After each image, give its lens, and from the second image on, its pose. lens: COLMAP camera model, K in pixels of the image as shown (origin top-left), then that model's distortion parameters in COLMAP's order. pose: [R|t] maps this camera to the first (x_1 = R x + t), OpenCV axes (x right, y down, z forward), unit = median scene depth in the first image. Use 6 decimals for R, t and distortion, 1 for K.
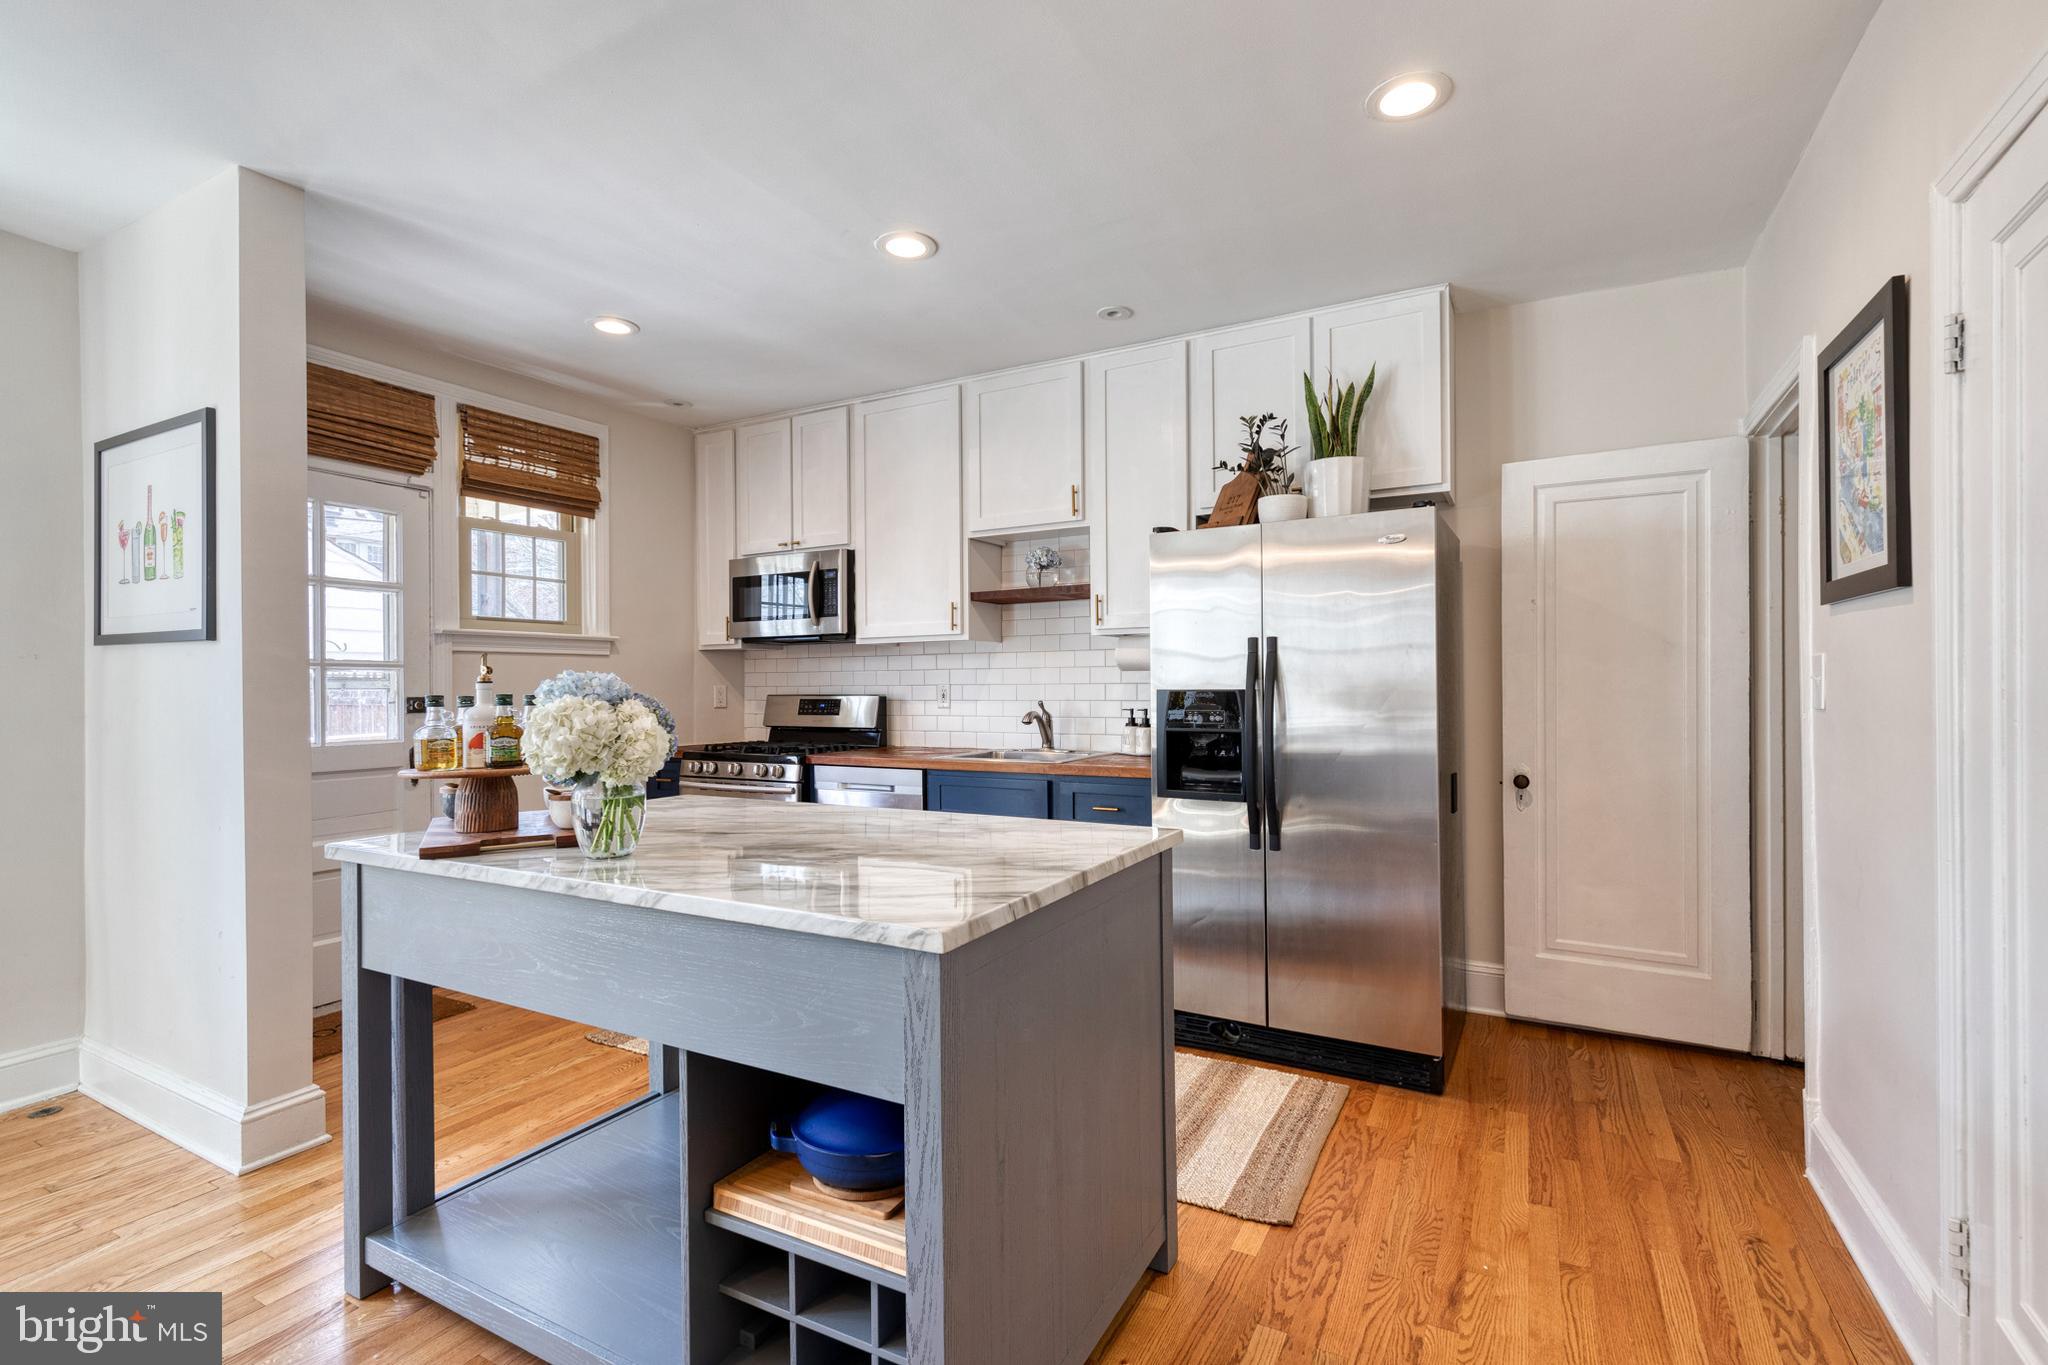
lens RADIAL K [[918.6, 0, 1043.5], [0, 918.6, 683.6], [0, 0, 1]] dist [0.009166, -0.000657]
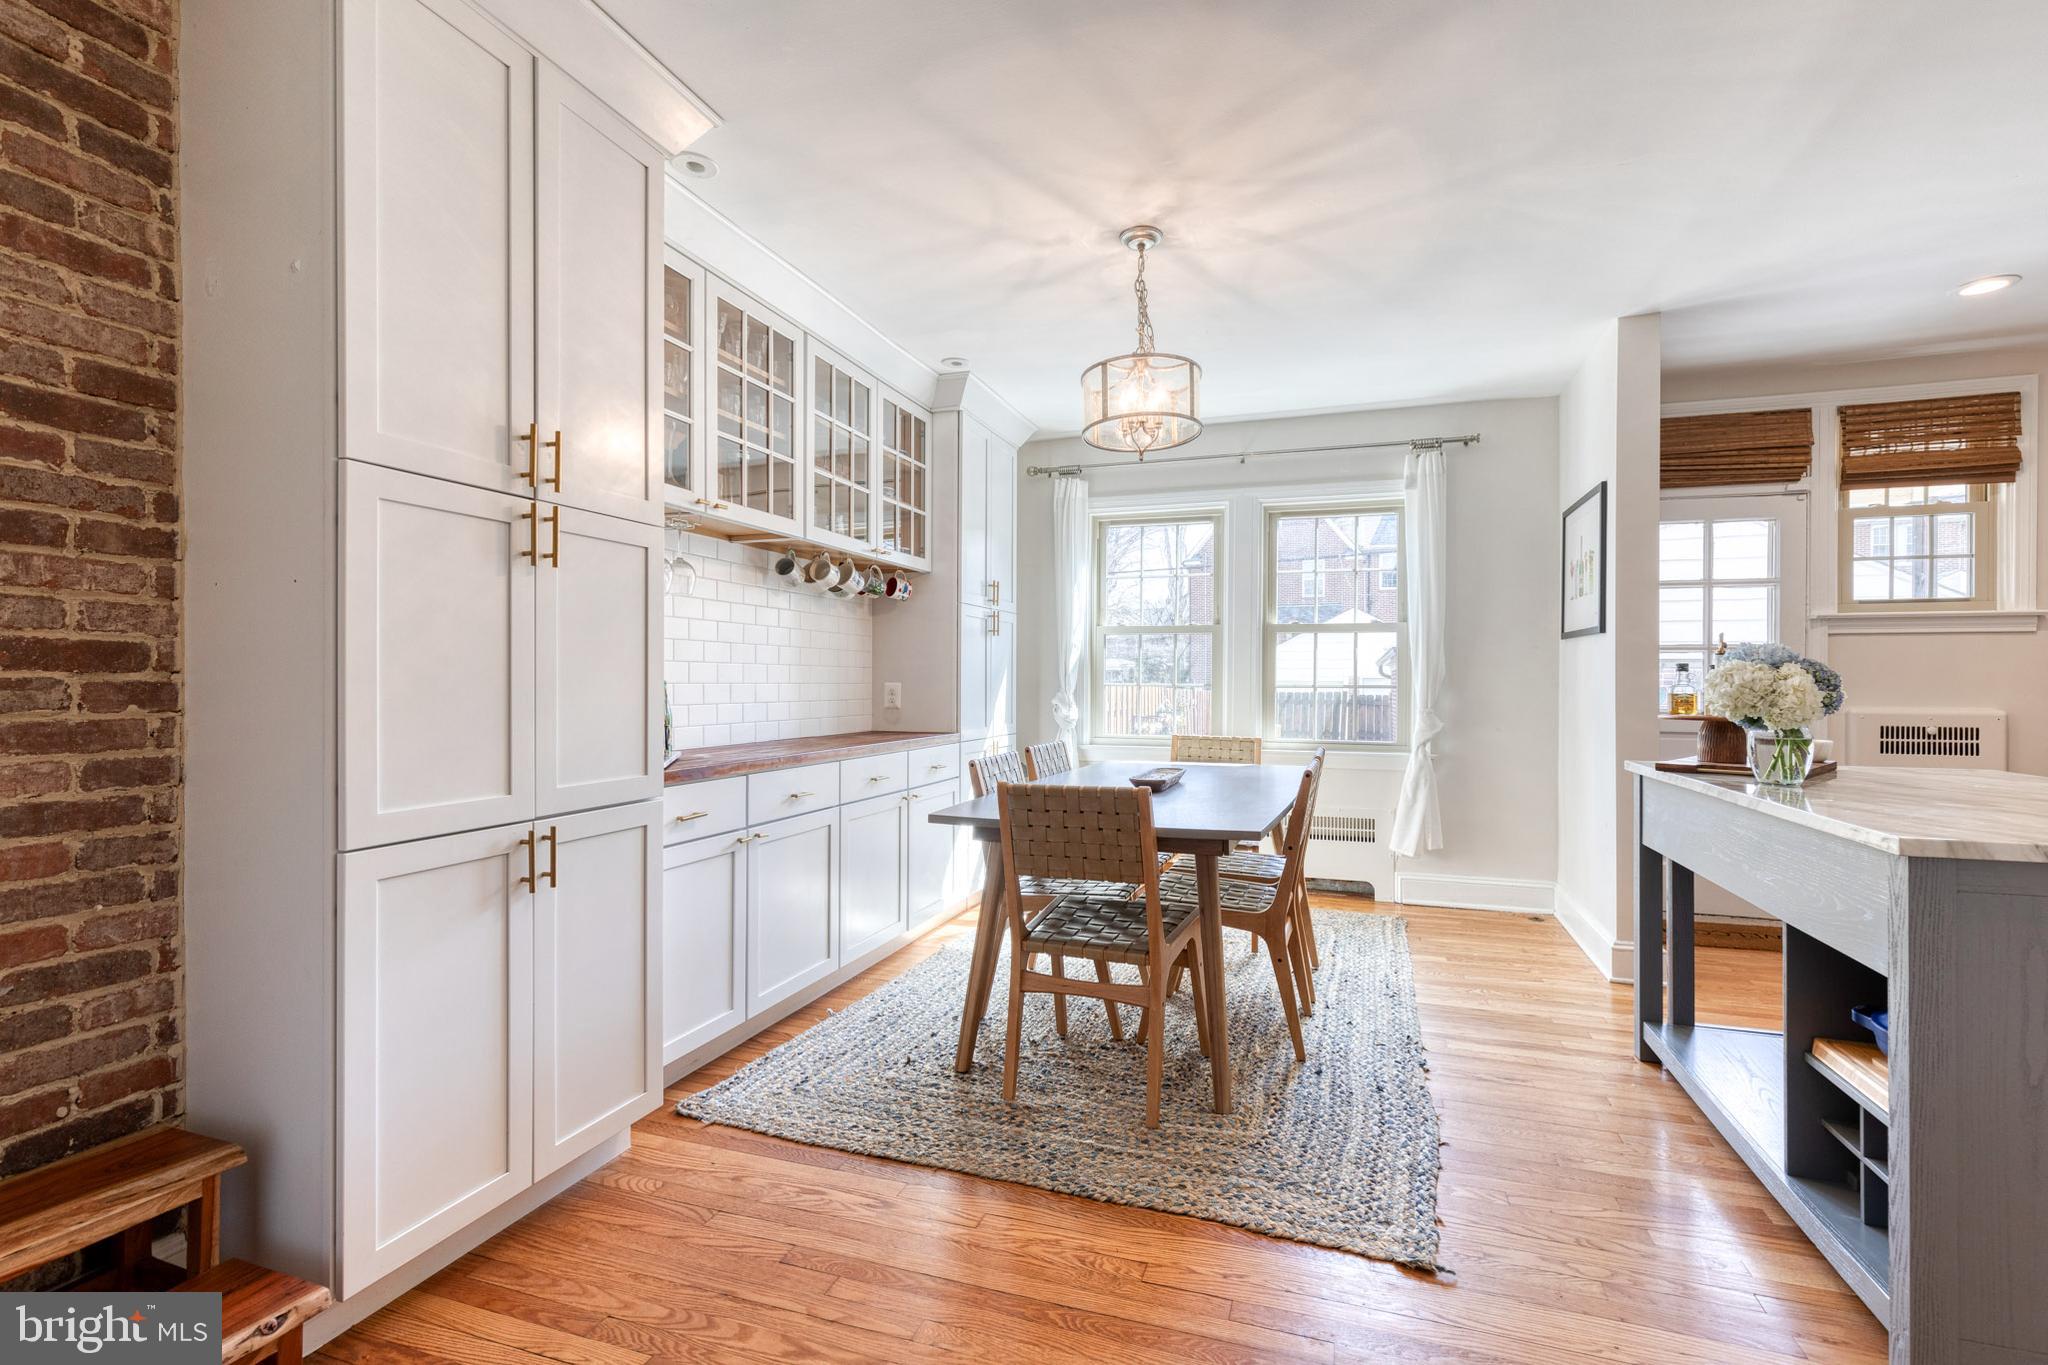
lens RADIAL K [[918.6, 0, 1047.1], [0, 918.6, 681.1], [0, 0, 1]] dist [0.009166, -0.000657]
pose [[0.174426, 0.007684, -0.984640, 0.386827], [-0.003042, 0.999969, 0.007265, 0.021619], [0.984666, 0.001728, 0.174444, -0.150541]]
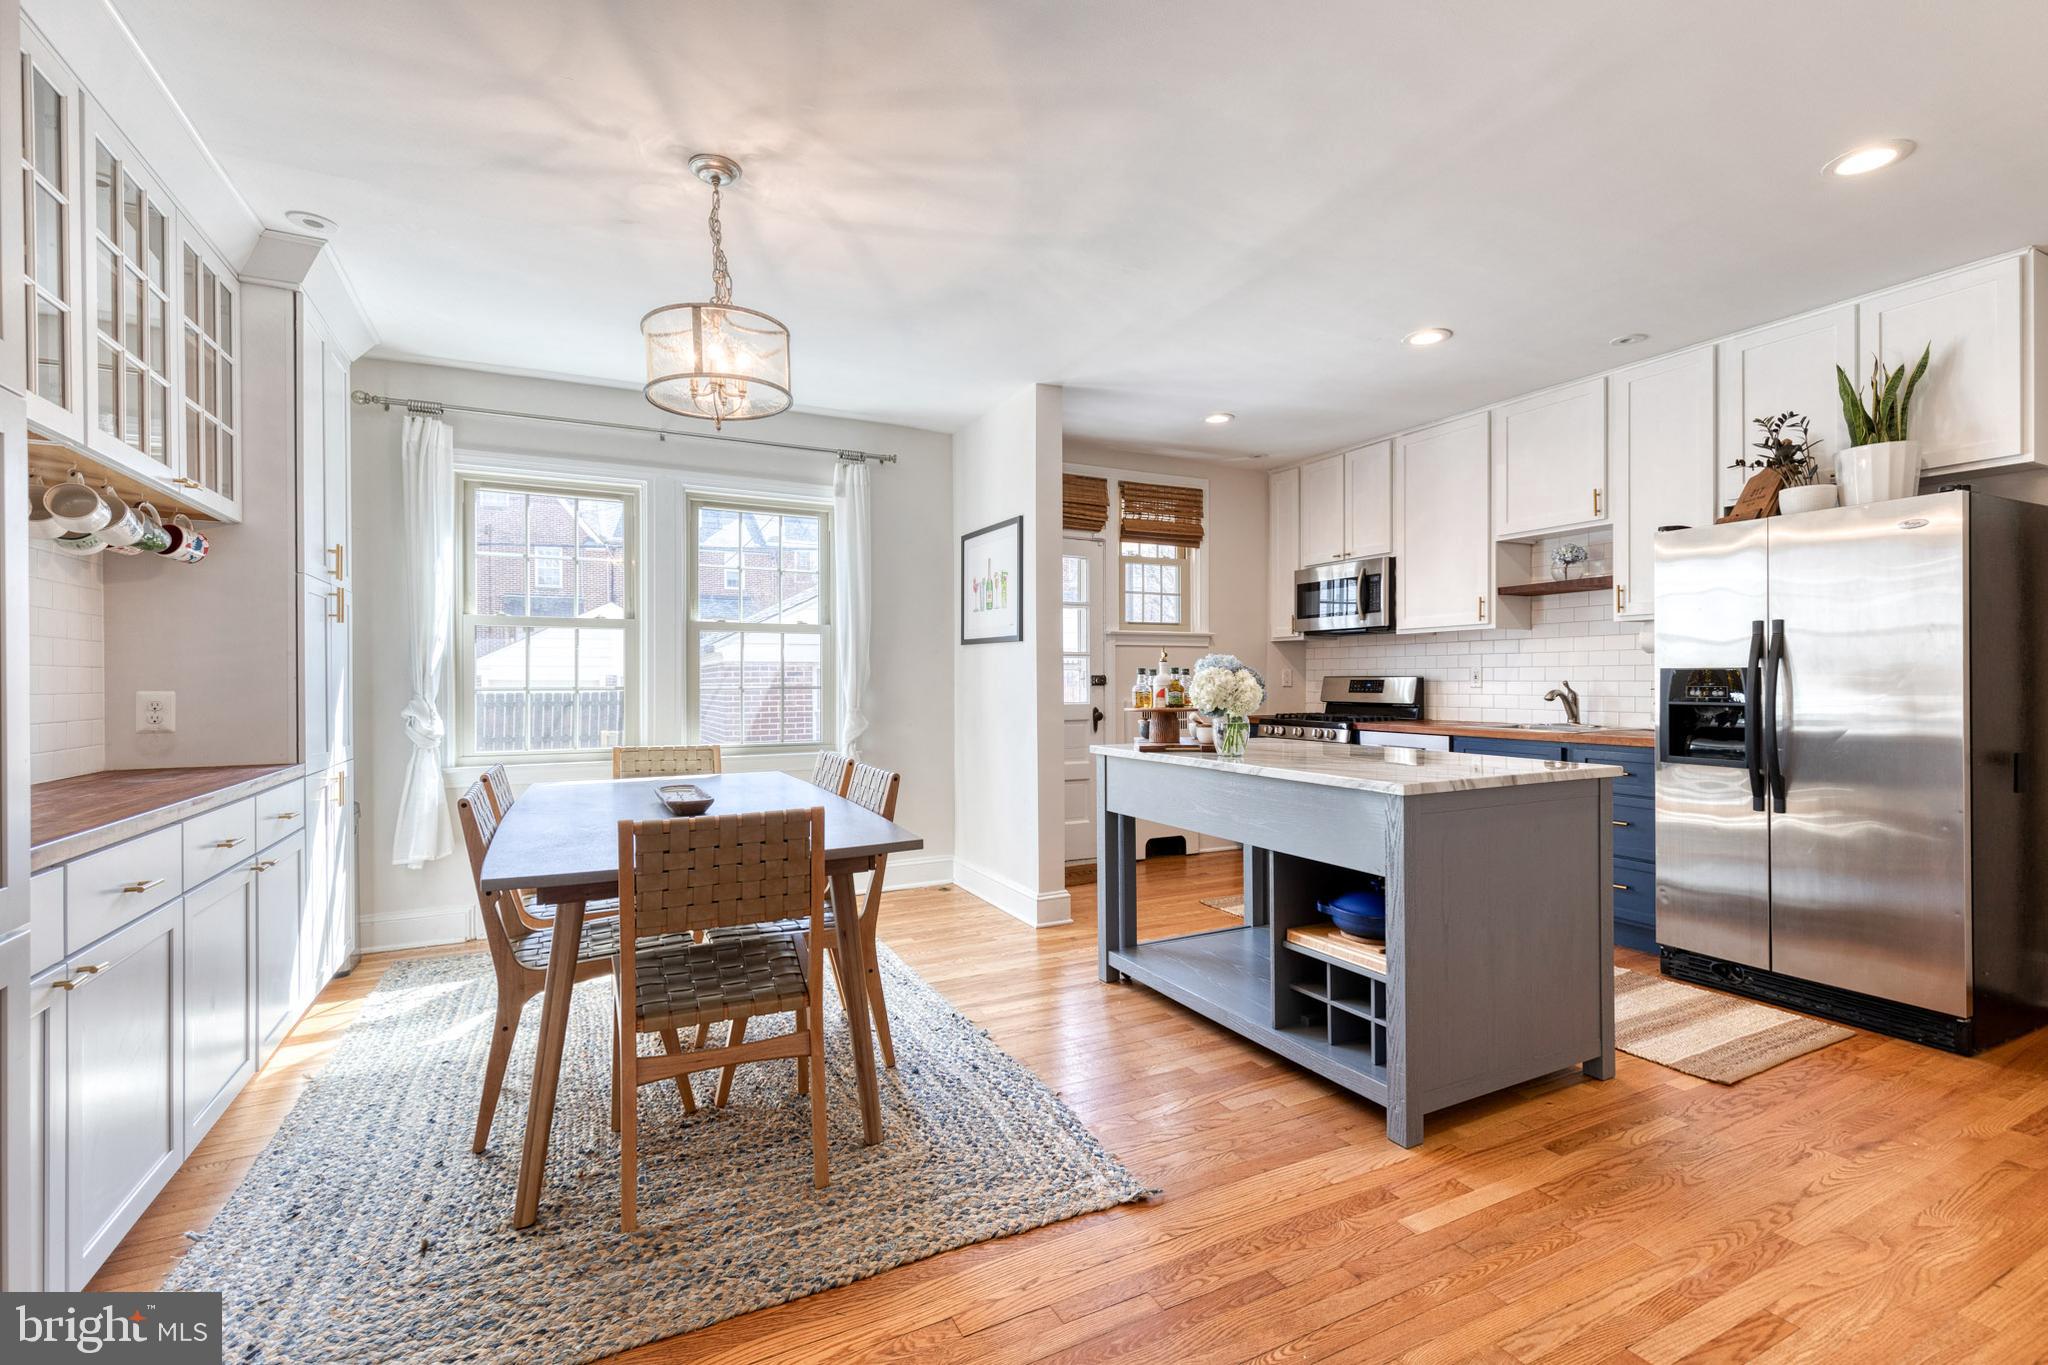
lens RADIAL K [[918.6, 0, 1045.8], [0, 918.6, 682.3], [0, 0, 1]] dist [0.009166, -0.000657]
pose [[0.829785, 0.006457, -0.558046, 0.144706], [-0.001580, 0.999956, 0.009220, 0.015991], [0.558081, -0.006769, 0.829759, -0.432008]]
